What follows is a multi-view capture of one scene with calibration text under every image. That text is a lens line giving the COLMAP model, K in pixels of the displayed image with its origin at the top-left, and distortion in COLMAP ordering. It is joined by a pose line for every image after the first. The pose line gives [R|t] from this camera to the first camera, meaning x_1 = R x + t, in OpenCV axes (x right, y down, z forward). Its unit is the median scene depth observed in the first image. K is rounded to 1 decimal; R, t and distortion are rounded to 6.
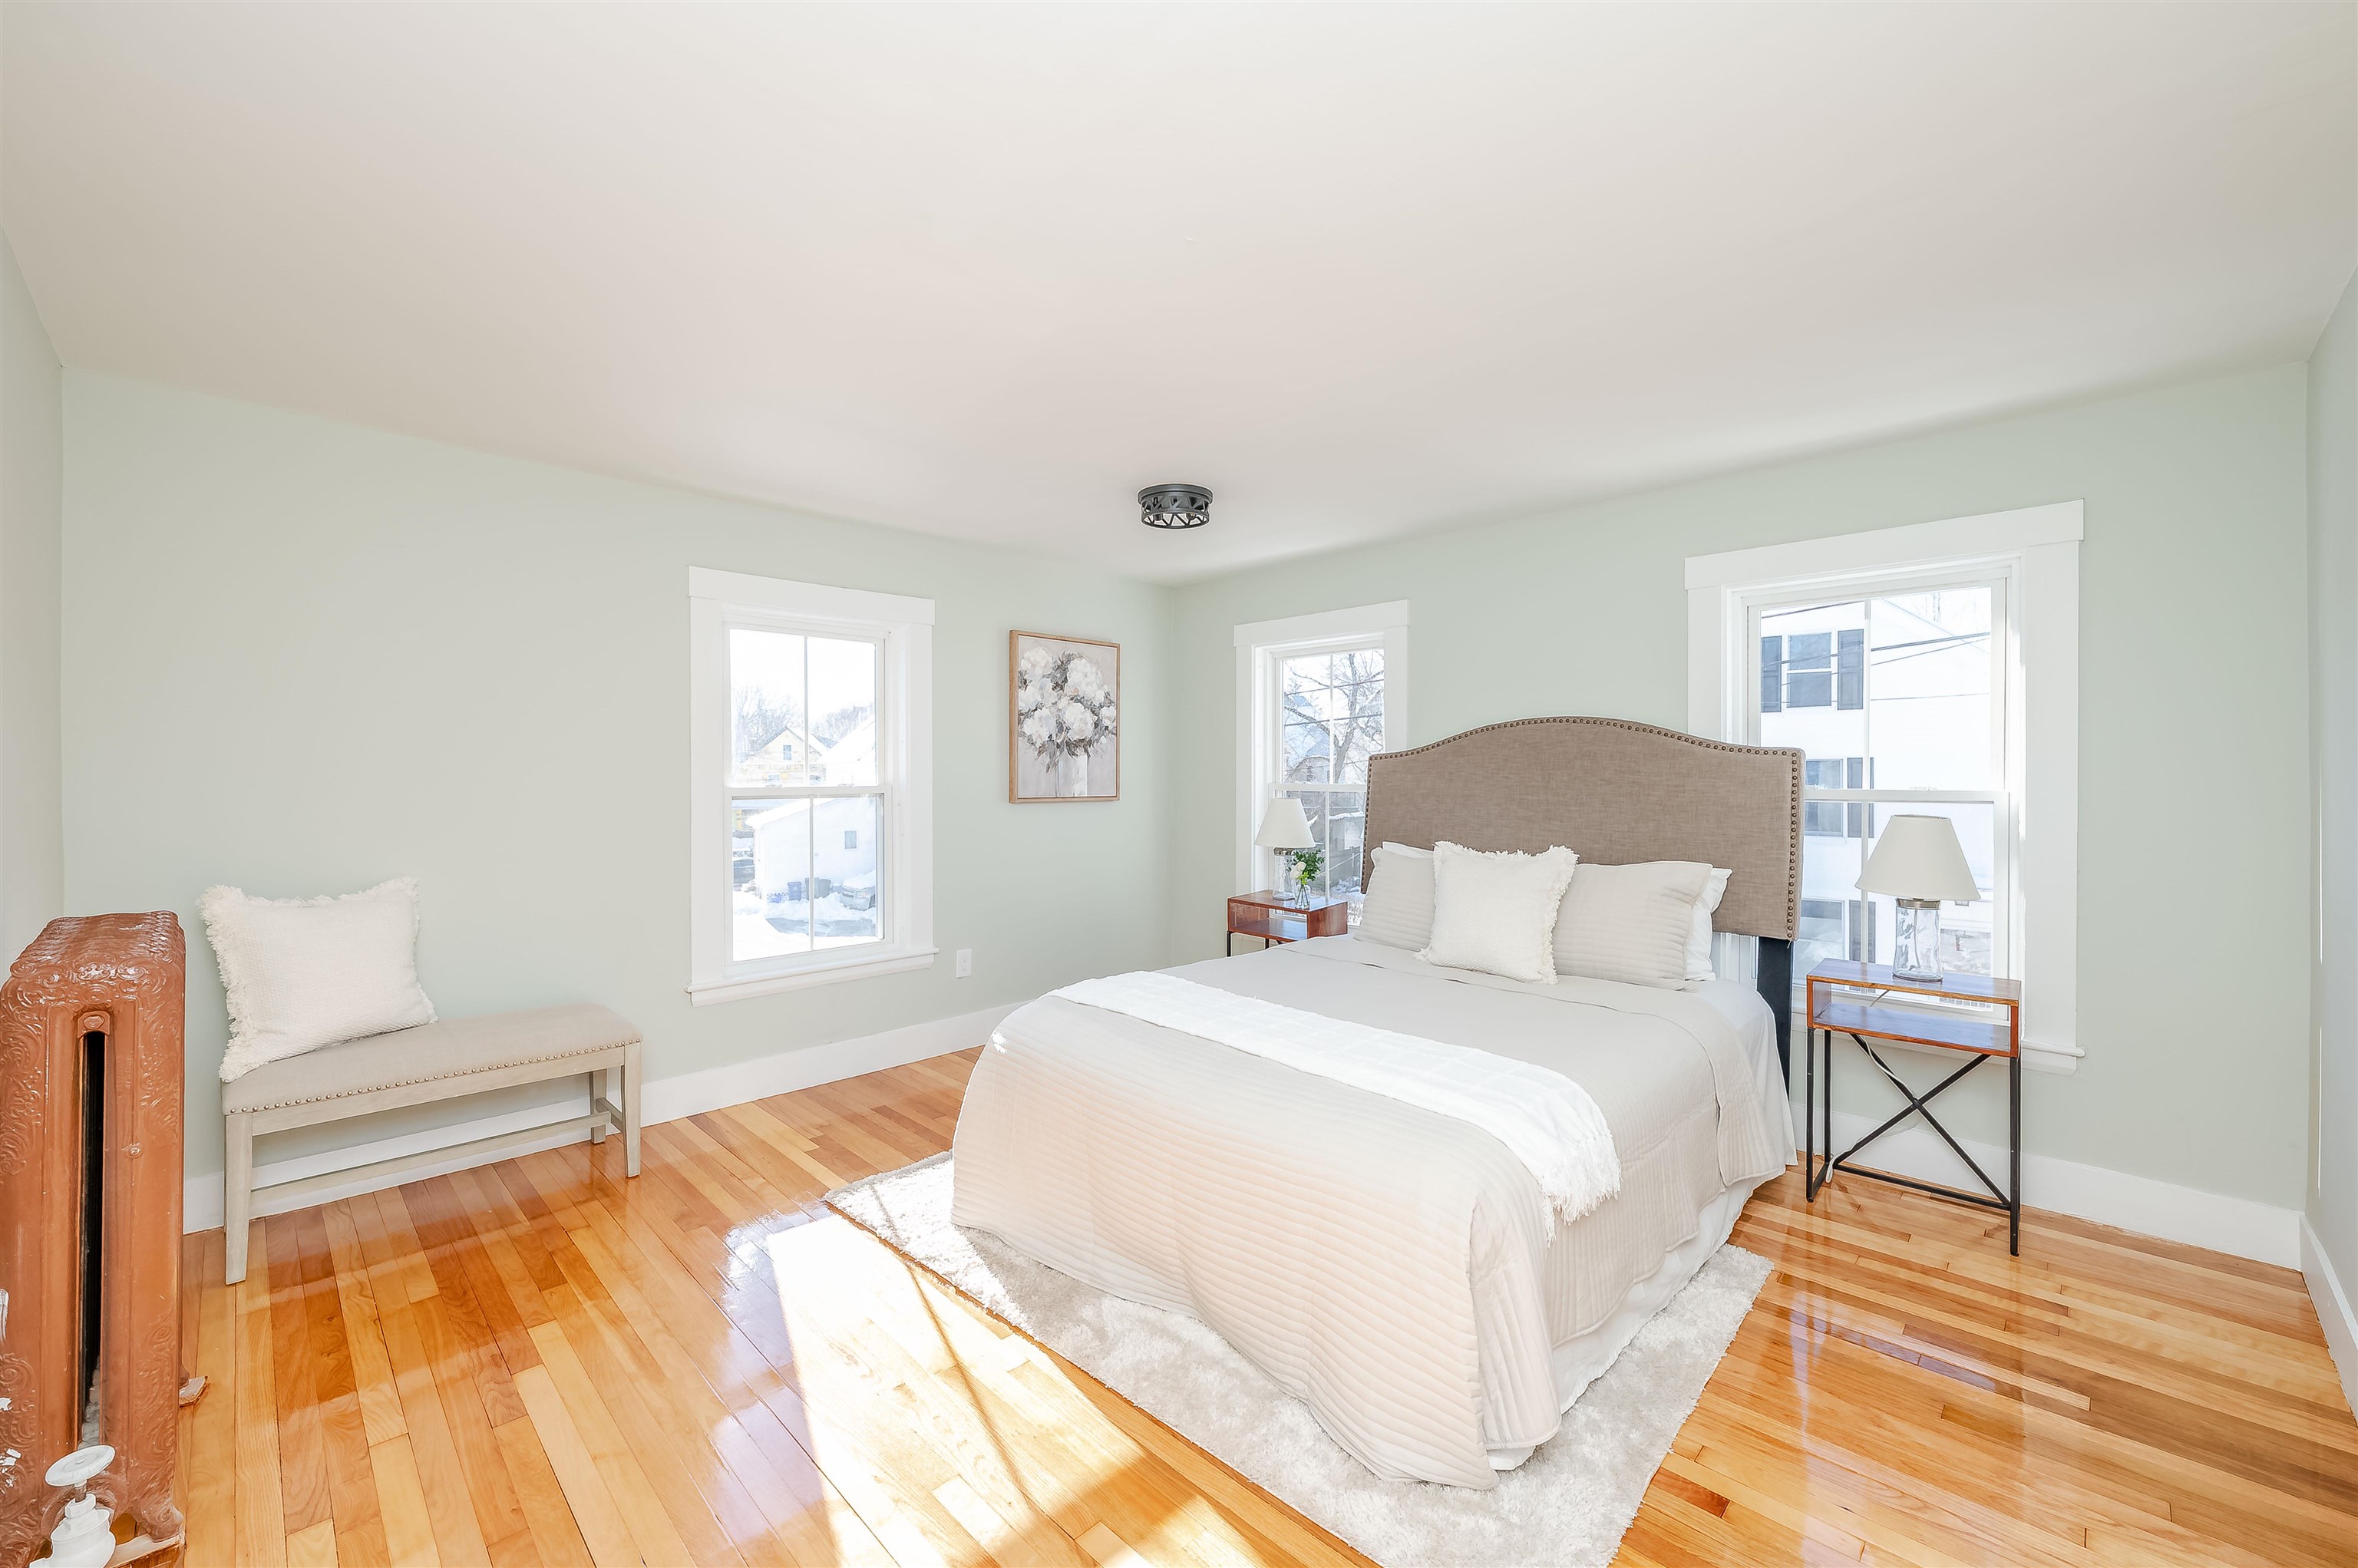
lens RADIAL K [[934.4, 0, 1169.0], [0, 934.4, 785.3], [0, 0, 1]] dist [0.000353, -0.000116]
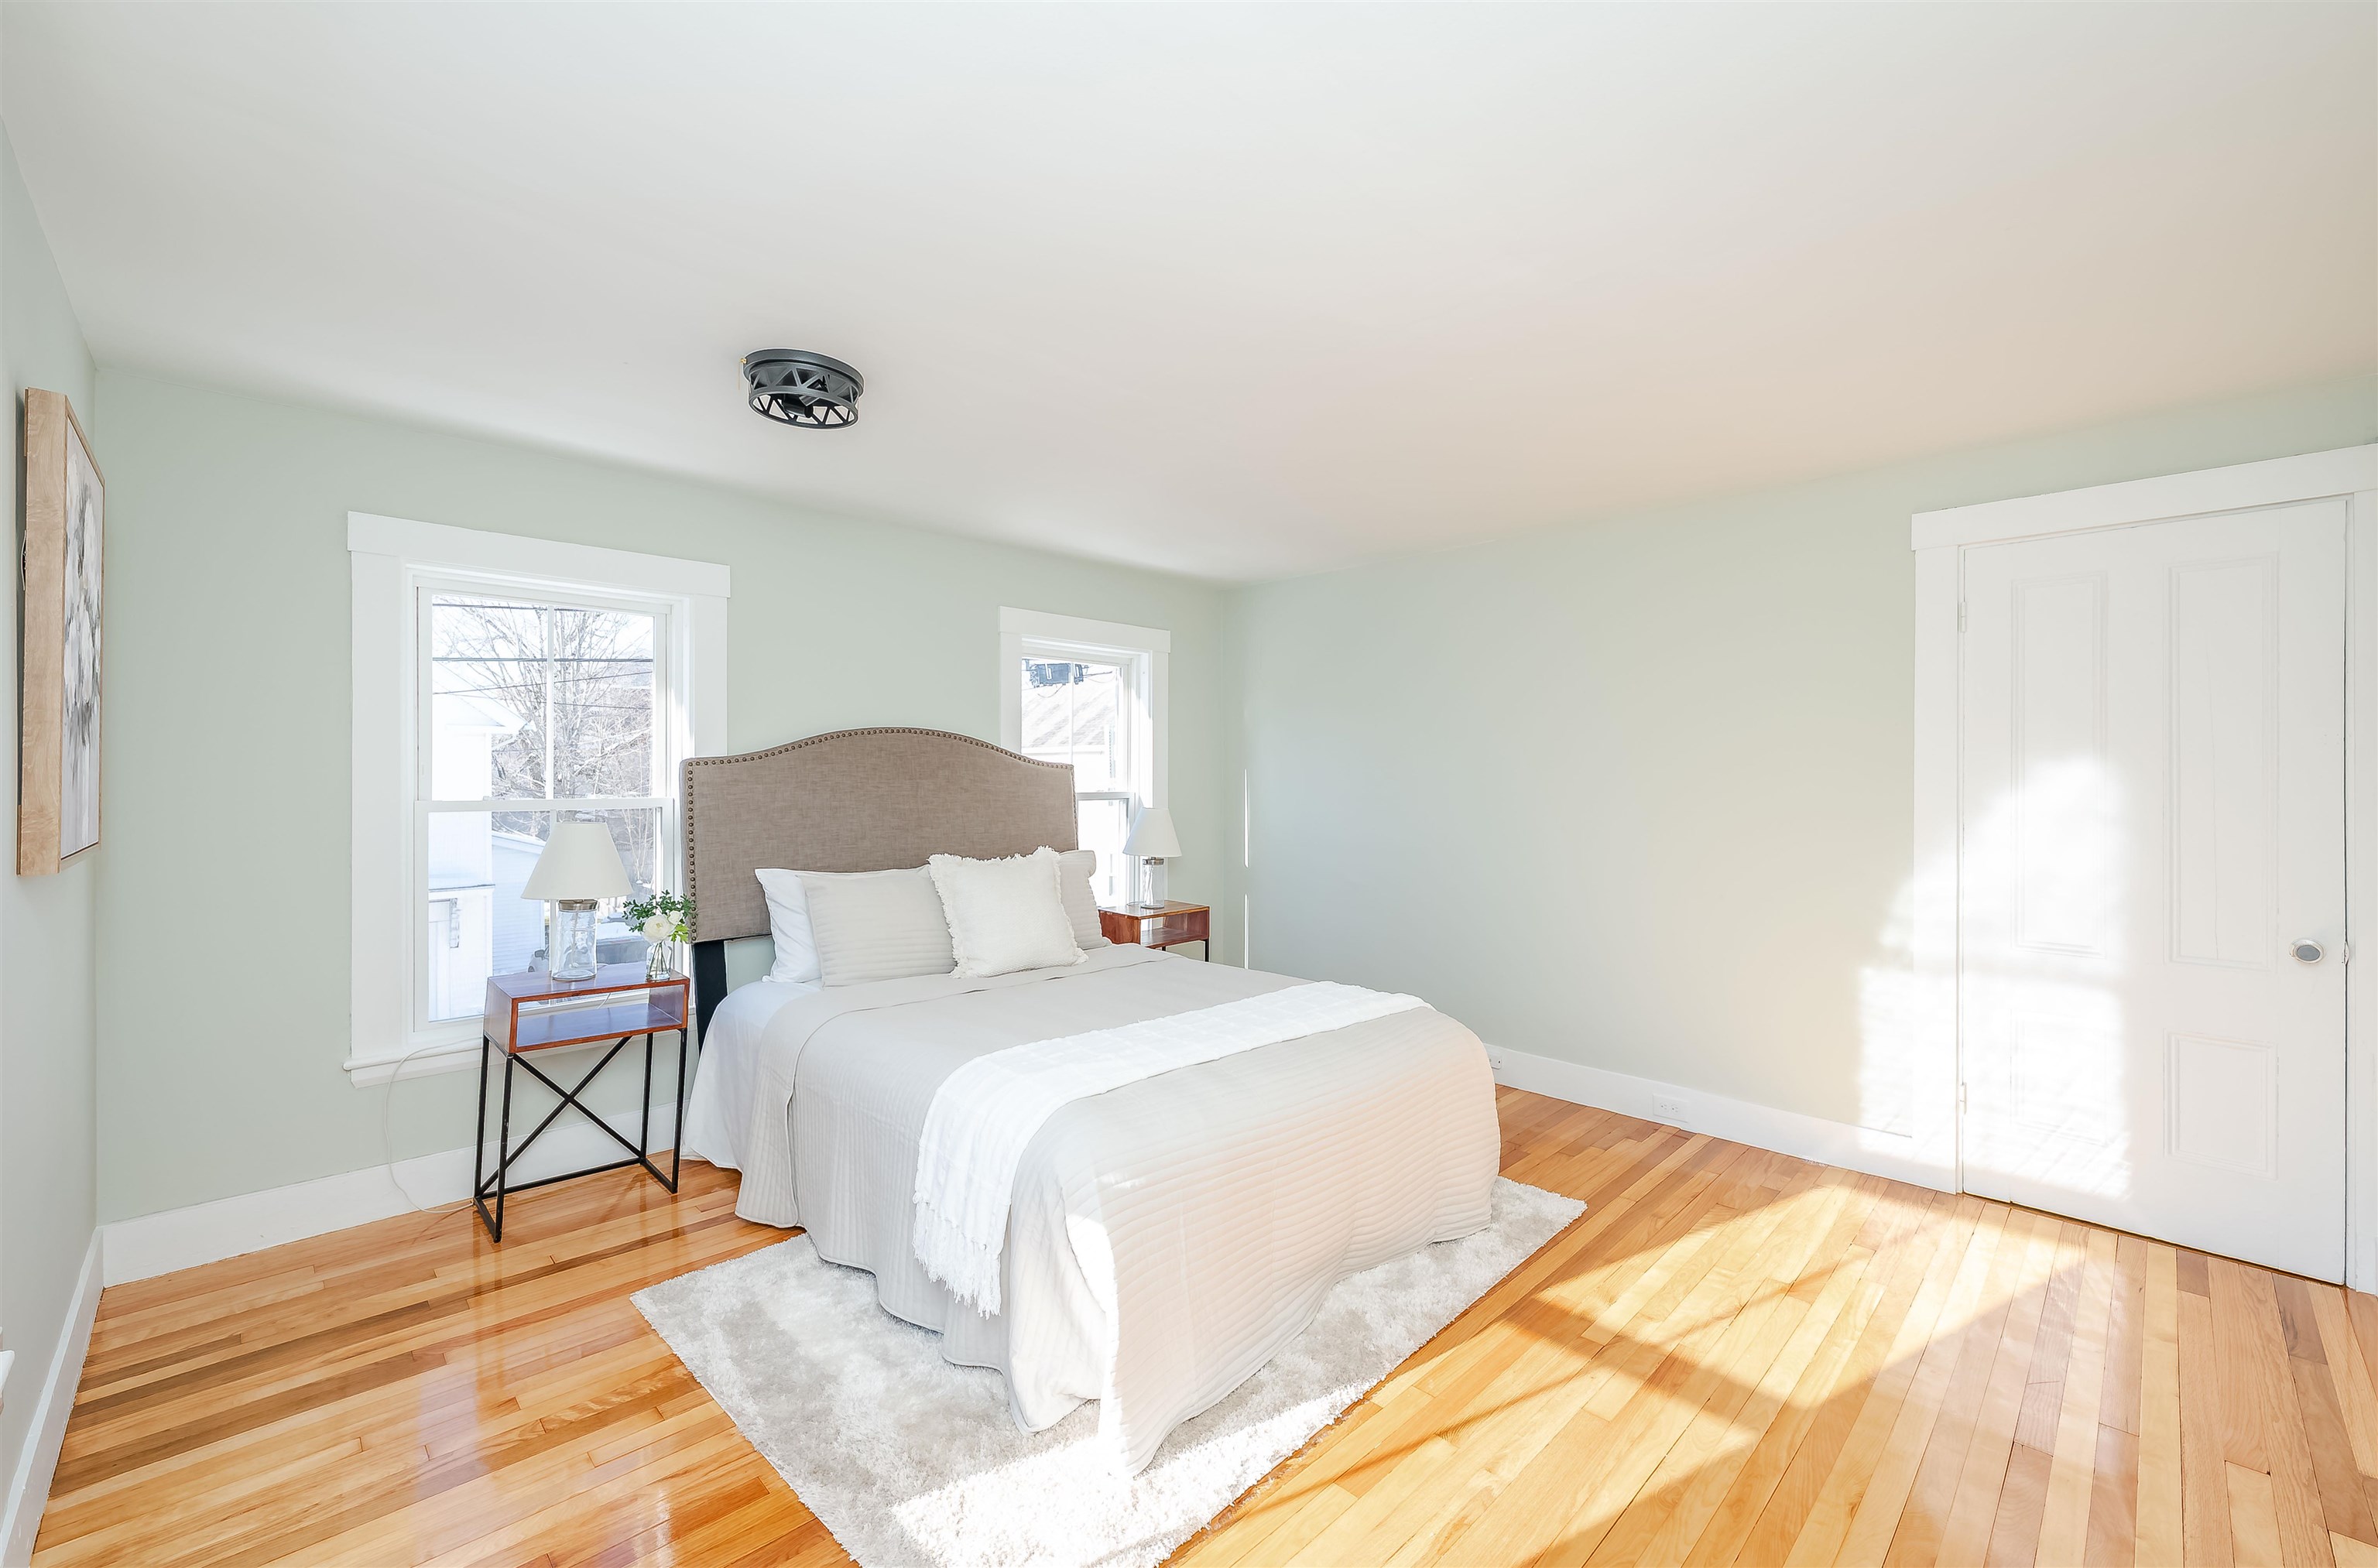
lens RADIAL K [[970.3, 0, 1194.7], [0, 970.3, 775.6], [0, 0, 1]] dist [-0.018700, -0.000054]
pose [[0.003164, 0.003021, 0.999990, -0.687800], [0.017552, 0.999841, -0.003076, -0.012086], [-0.999841, 0.017561, 0.003110, 0.722572]]
